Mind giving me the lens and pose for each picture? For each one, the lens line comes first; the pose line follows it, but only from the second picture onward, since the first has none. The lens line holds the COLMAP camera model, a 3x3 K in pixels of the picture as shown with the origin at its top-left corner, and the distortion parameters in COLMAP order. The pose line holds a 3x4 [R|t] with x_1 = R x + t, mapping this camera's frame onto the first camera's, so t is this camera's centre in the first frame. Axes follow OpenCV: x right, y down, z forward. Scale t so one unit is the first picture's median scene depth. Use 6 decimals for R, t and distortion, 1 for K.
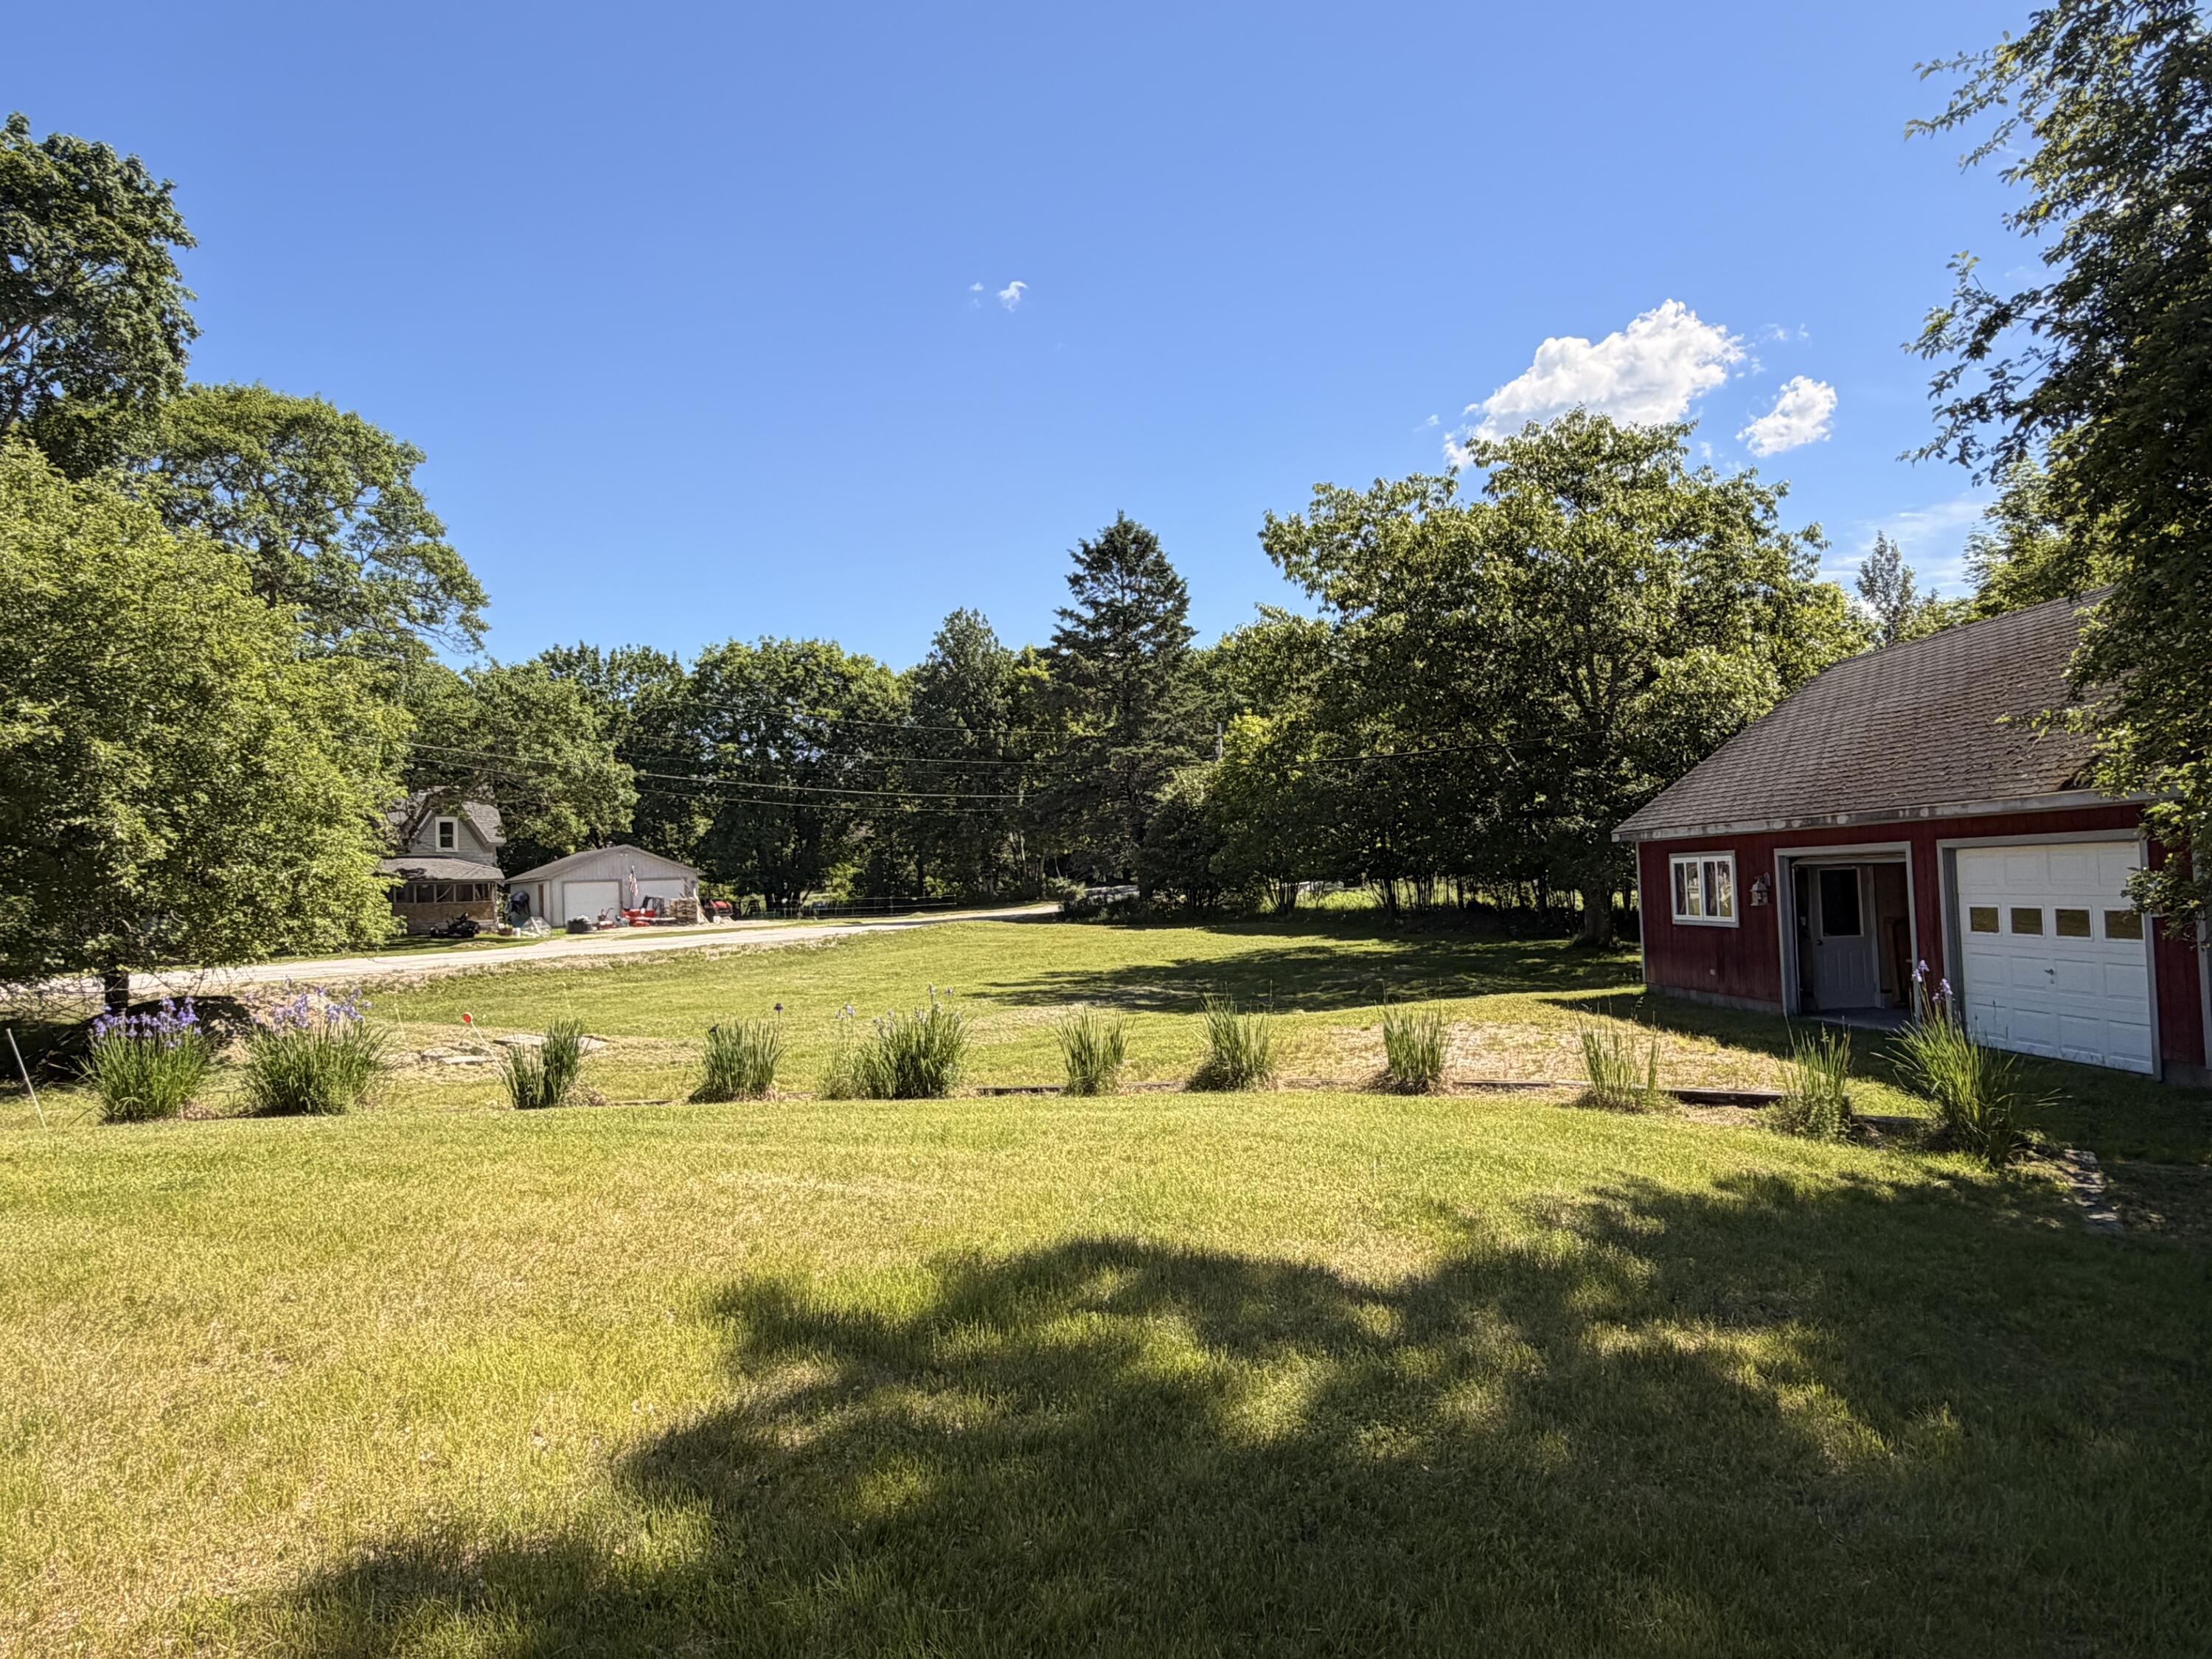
lens RADIAL K [[1432.8, 0, 1107.2], [0, 1432.8, 832.8], [0, 0, 1]] dist [-0.002337, 0.003468]
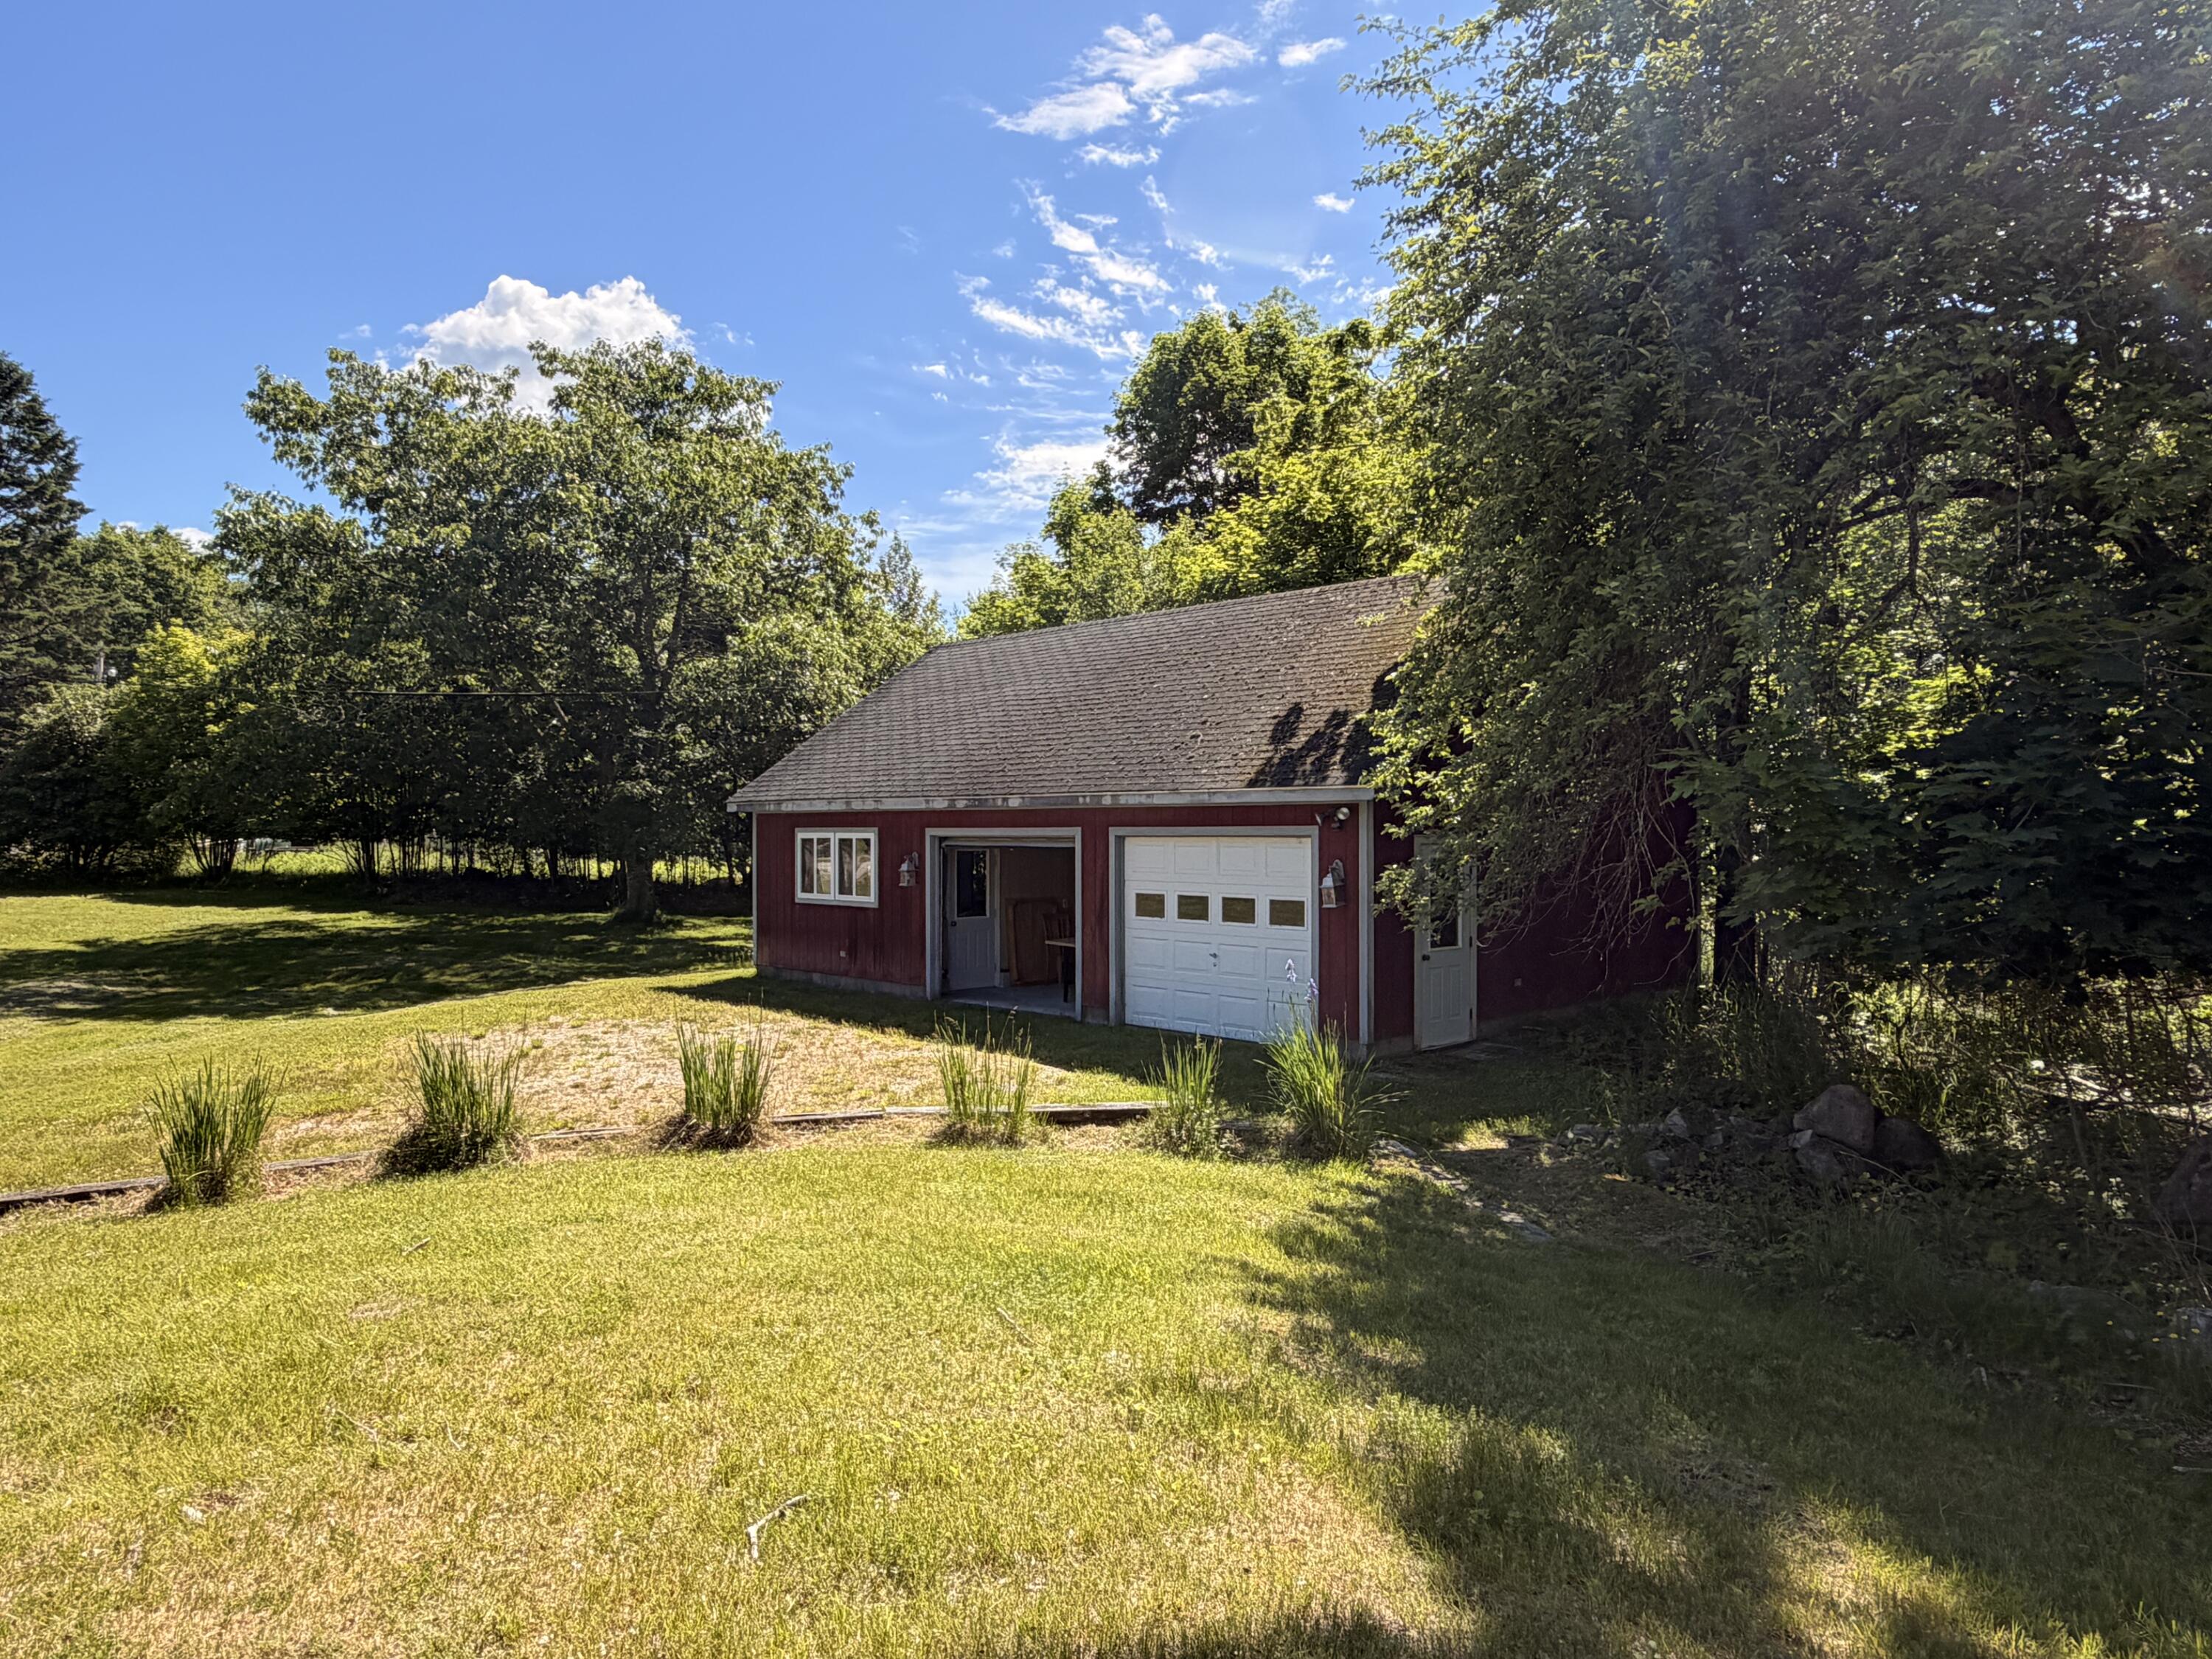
lens RADIAL K [[1432.8, 0, 1110.0], [0, 1432.8, 828.9], [0, 0, 1]] dist [-0.002337, 0.003468]
pose [[0.754729, 0.037523, 0.654962, -0.047399], [-0.051590, 0.998666, 0.002234, 0.002022], [-0.654005, -0.035476, 0.755658, 0.111761]]
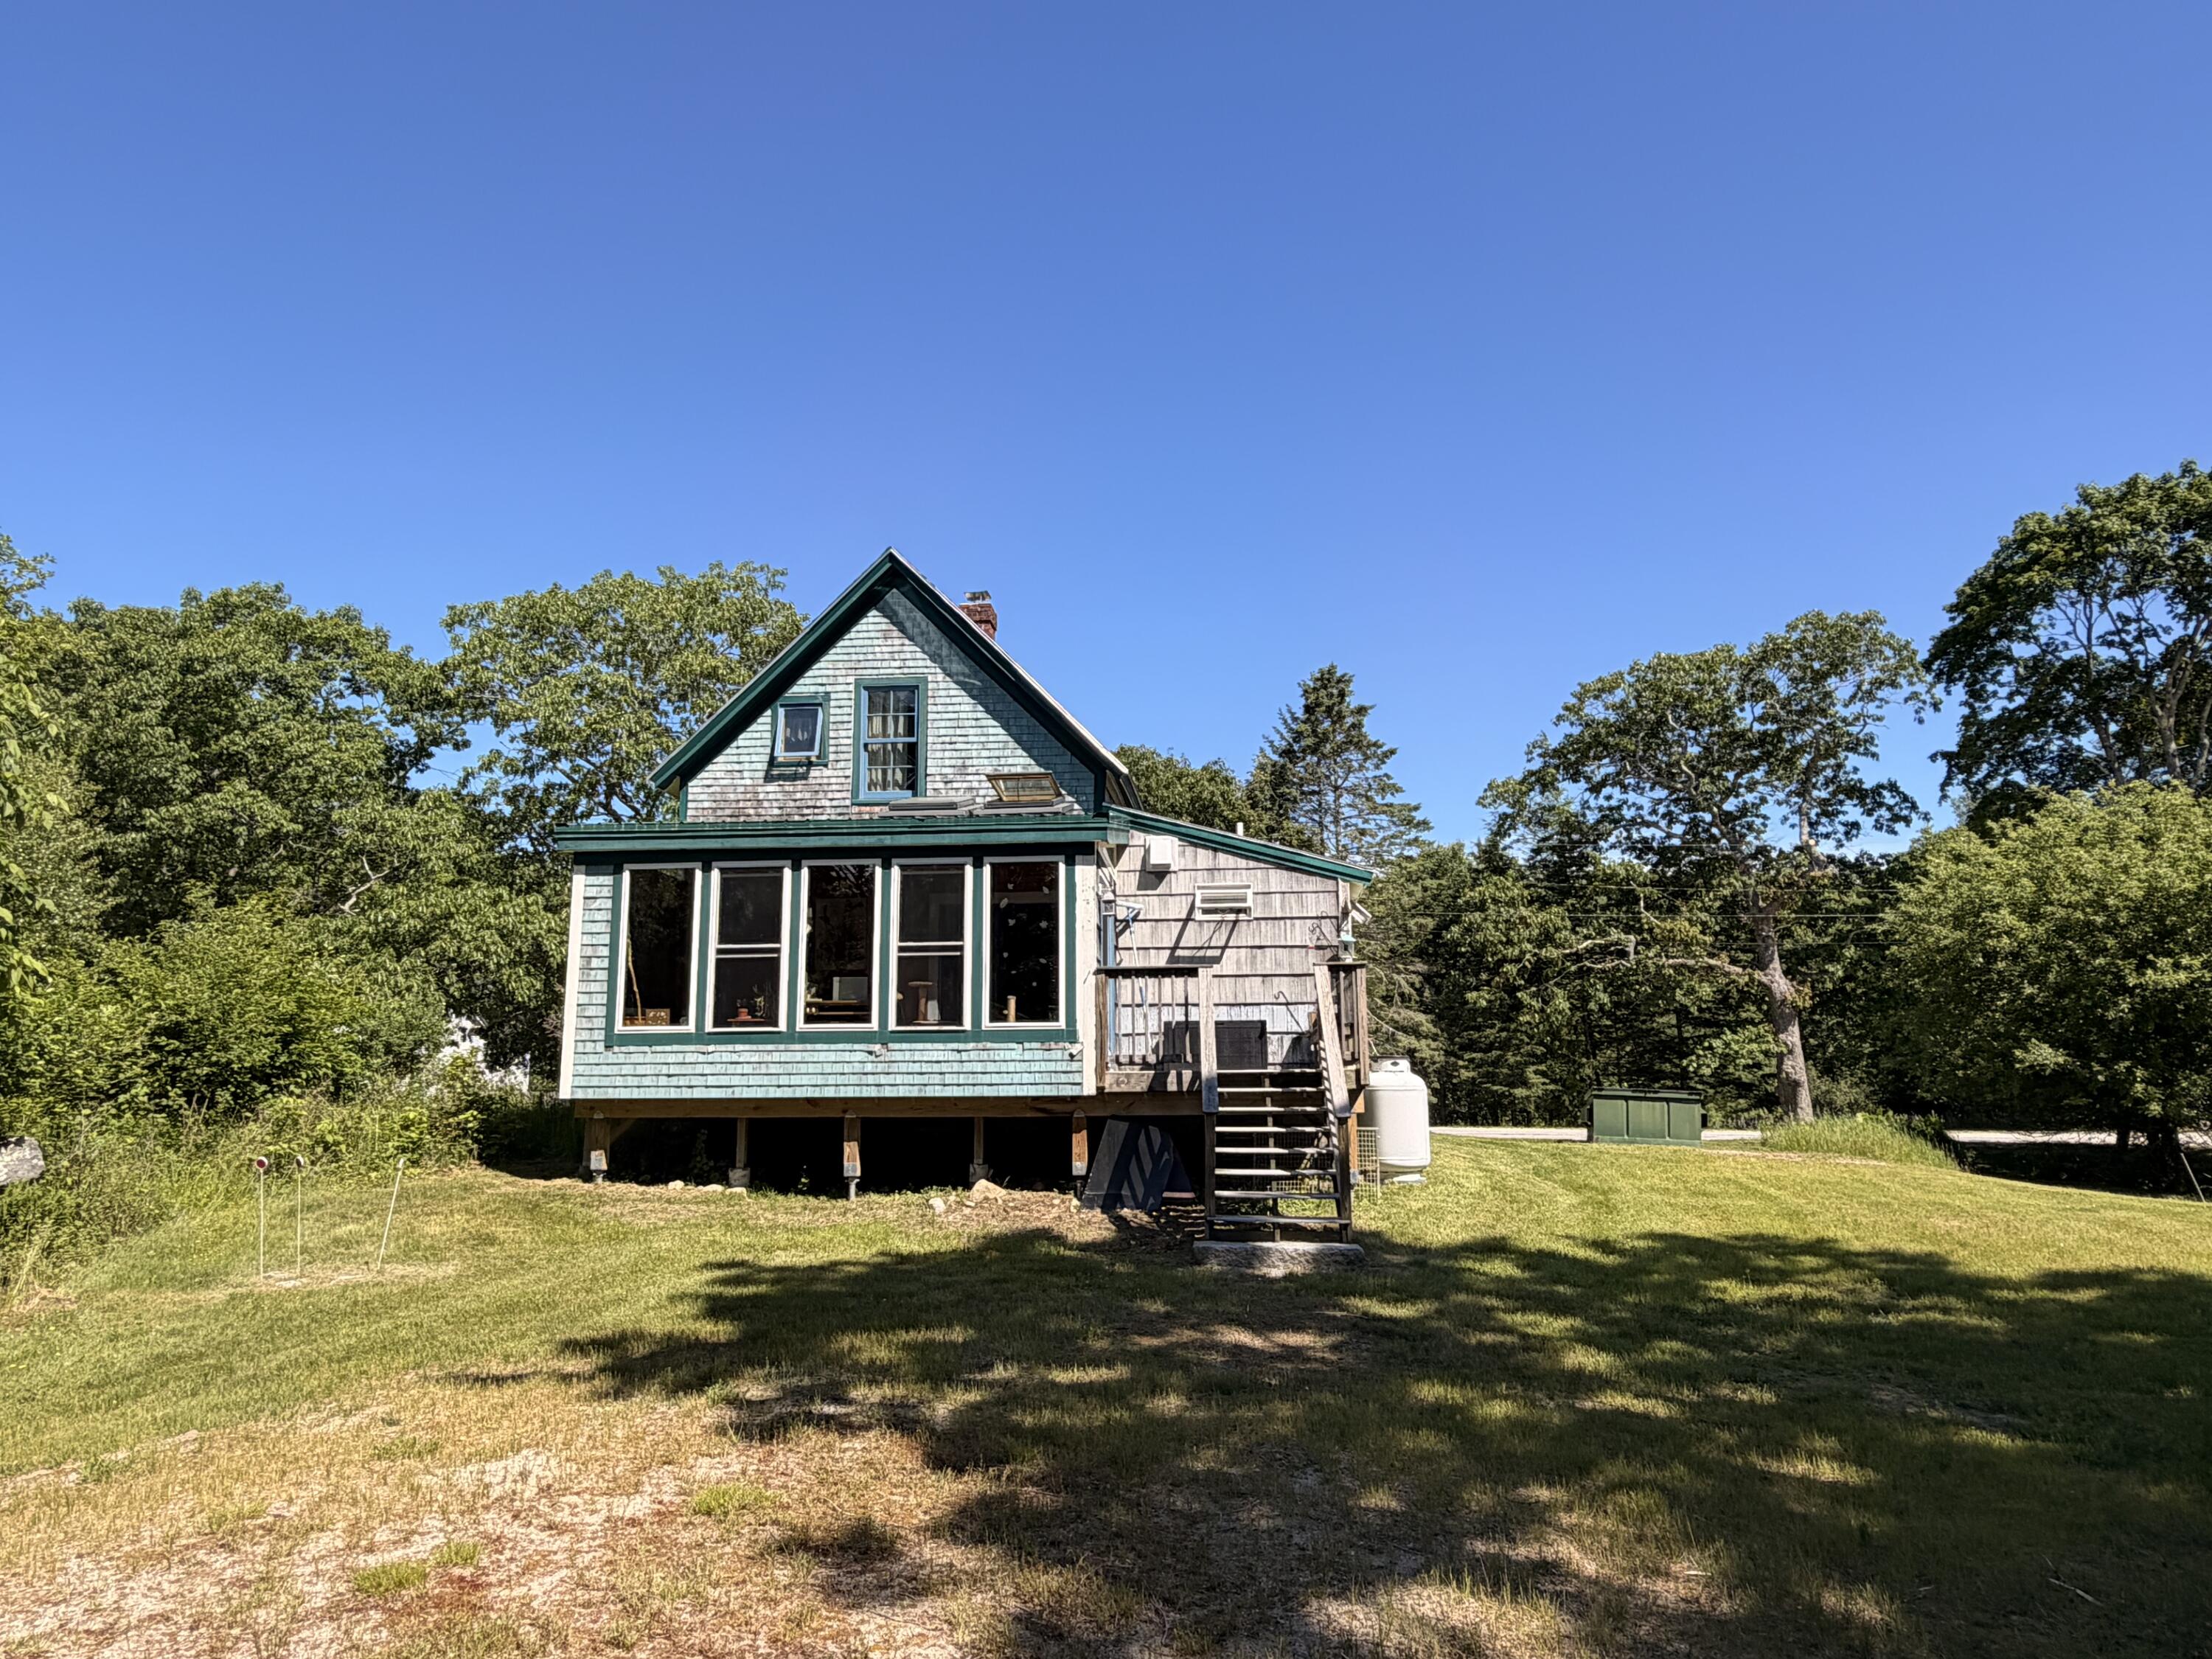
lens RADIAL K [[1432.8, 0, 1110.2], [0, 1432.8, 837.4], [0, 0, 1]] dist [-0.002337, 0.003468]
pose [[0.205508, -0.135024, -0.969296, 0.126924], [0.035853, 0.990810, -0.130419, -0.011664], [0.977998, -0.007950, 0.208461, -0.116146]]
